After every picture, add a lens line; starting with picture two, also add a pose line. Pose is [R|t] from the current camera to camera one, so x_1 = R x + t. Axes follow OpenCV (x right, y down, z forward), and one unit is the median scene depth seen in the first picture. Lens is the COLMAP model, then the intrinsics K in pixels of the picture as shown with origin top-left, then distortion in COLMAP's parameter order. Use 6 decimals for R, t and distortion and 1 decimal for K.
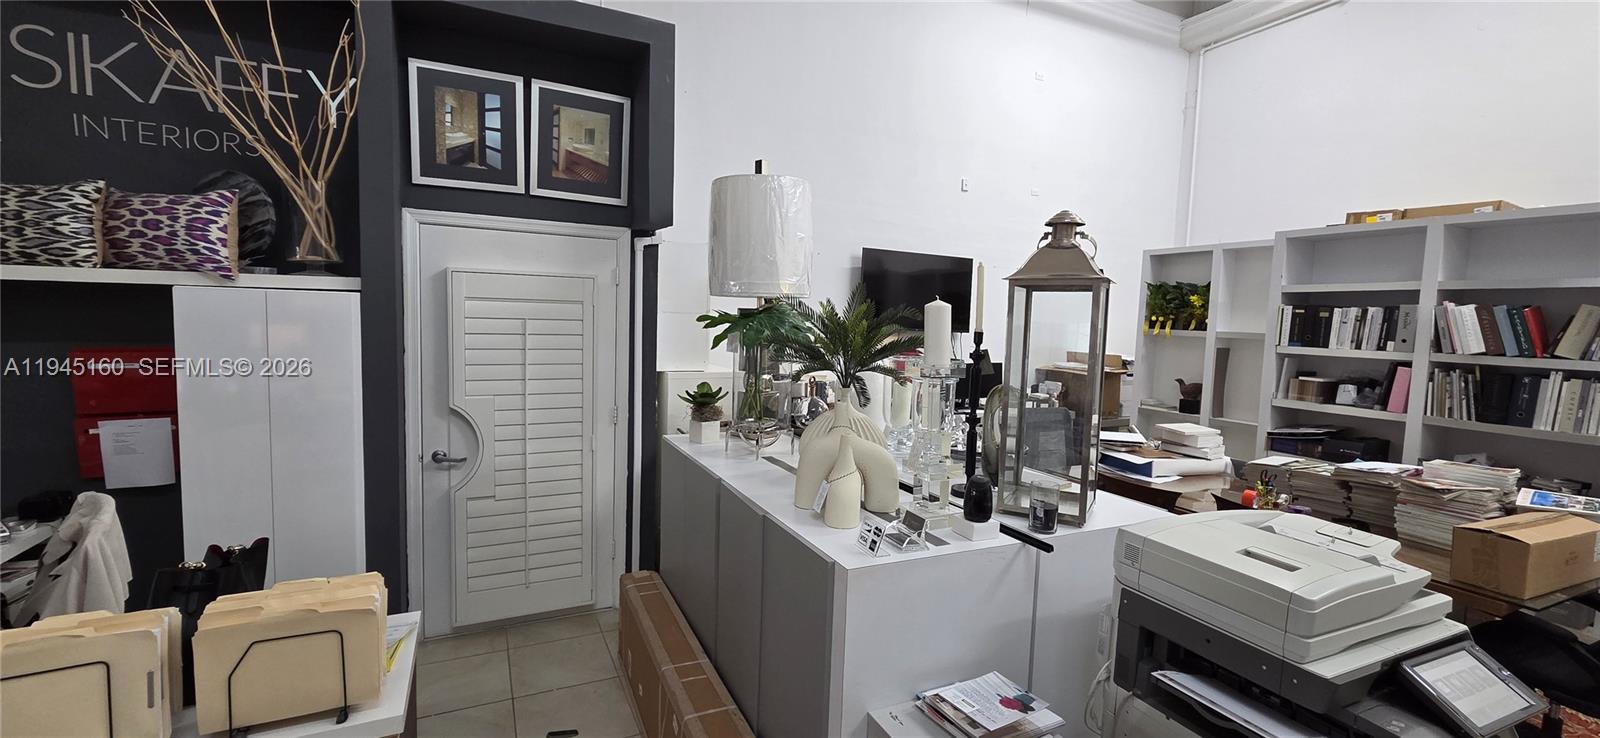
lens RADIAL K [[654.4, 0, 795.6], [0, 654.4, 371.2], [0, 0, 1]] dist [0.002569, 0.000375]
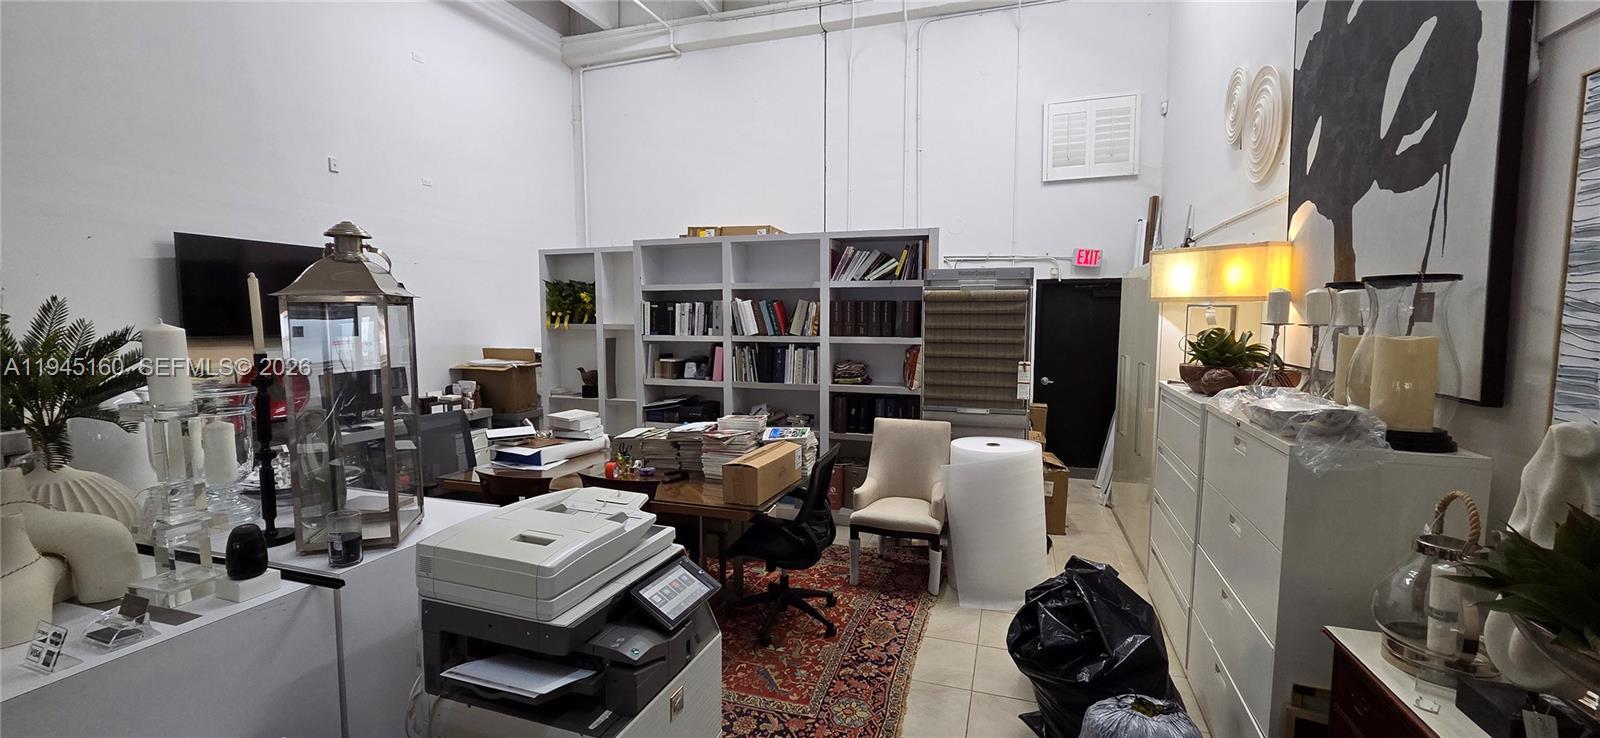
lens RADIAL K [[654.4, 0, 796.3], [0, 654.4, 368.9], [0, 0, 1]] dist [0.002569, 0.000375]
pose [[0.702784, -0.092515, 0.705362, 0.094508], [0.083513, 0.995381, 0.047346, -0.012580], [-0.706484, 0.025633, 0.707264, -0.064589]]
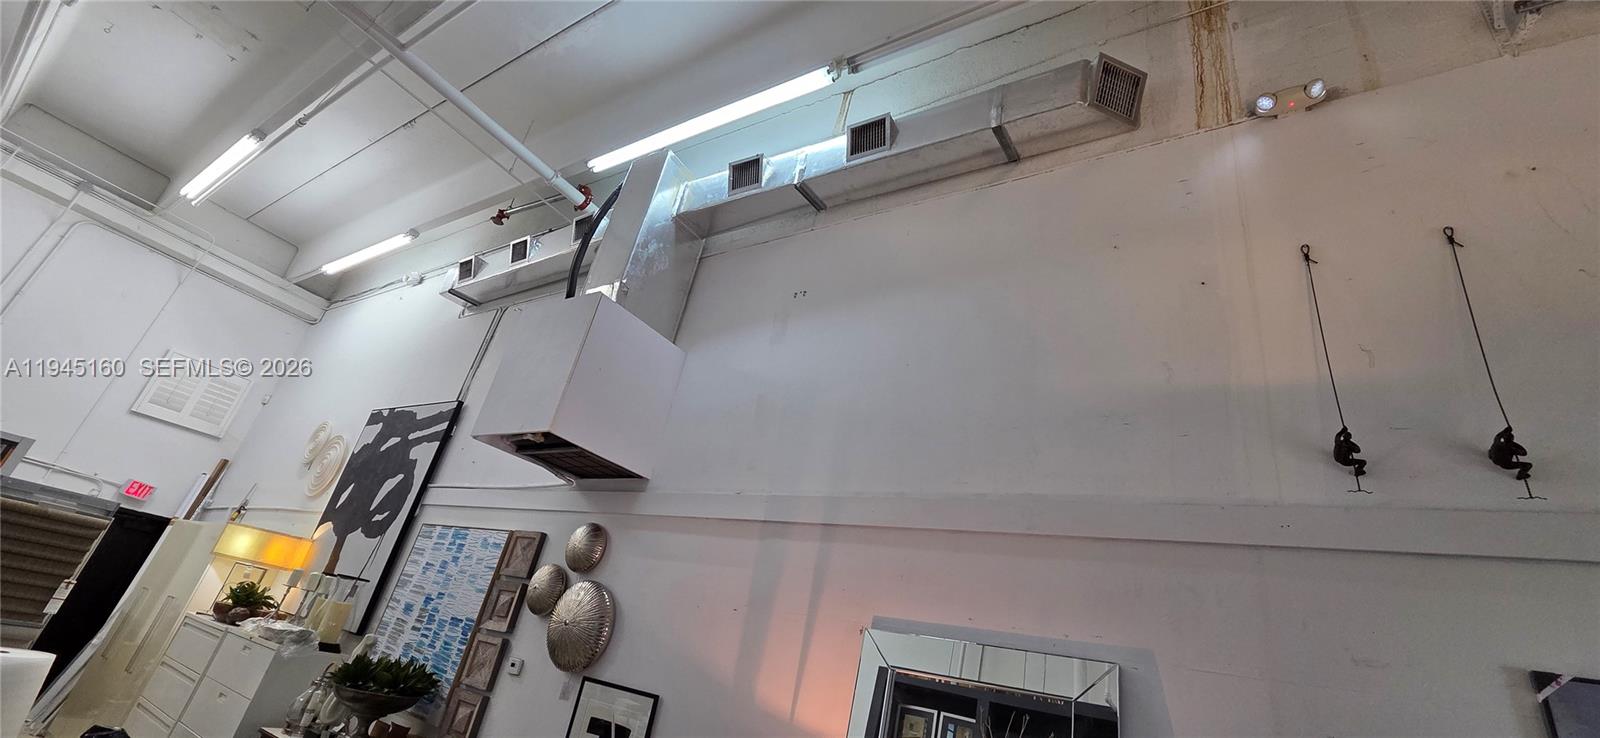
lens RADIAL K [[654.4, 0, 798.0], [0, 654.4, 366.3], [0, 0, 1]] dist [0.002569, 0.000375]
pose [[-0.504687, 0.250495, 0.826162, -0.853405], [-0.131002, 0.923675, -0.360088, -0.055618], [-0.853305, -0.289960, -0.433351, -0.111360]]
